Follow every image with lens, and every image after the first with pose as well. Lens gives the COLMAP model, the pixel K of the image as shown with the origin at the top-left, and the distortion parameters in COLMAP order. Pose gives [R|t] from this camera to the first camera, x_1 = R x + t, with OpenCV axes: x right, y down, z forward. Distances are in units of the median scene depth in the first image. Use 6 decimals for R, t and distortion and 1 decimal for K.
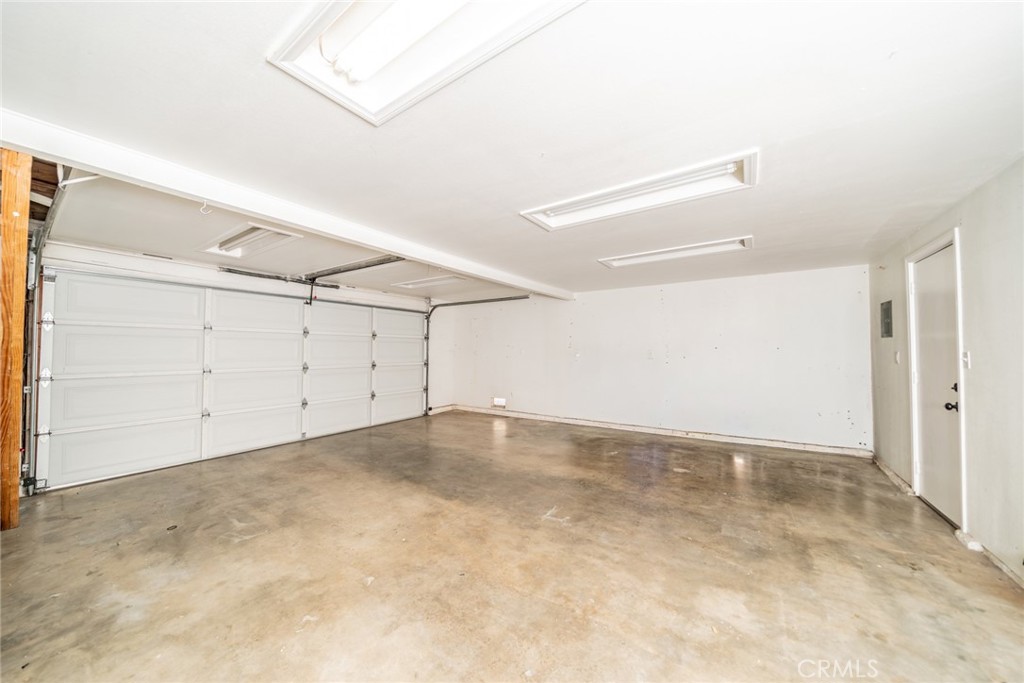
lens RADIAL K [[355.6, 0, 499.4], [0, 355.6, 342.9], [0, 0, 1]] dist [-0.000428, -0.000043]
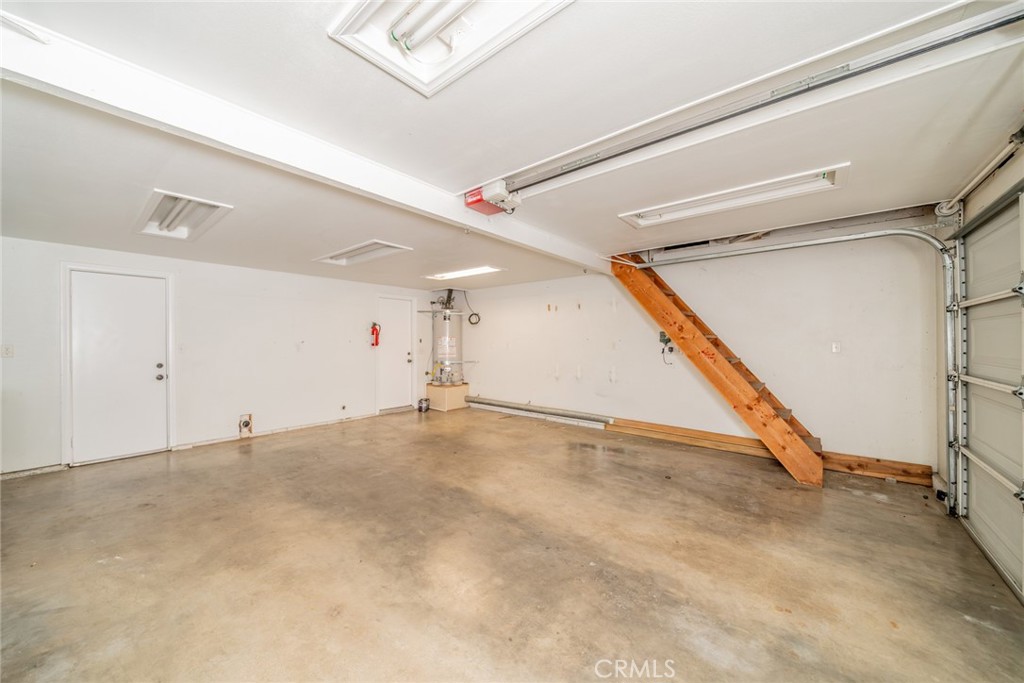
lens RADIAL K [[355.6, 0, 499.4], [0, 355.6, 342.9], [0, 0, 1]] dist [-0.000428, -0.000043]
pose [[-0.998144, 0.001022, 0.060882, -0.319554], [-0.000184, 0.999804, -0.019797, 0.039365], [-0.060891, -0.019772, -0.997949, 2.006217]]
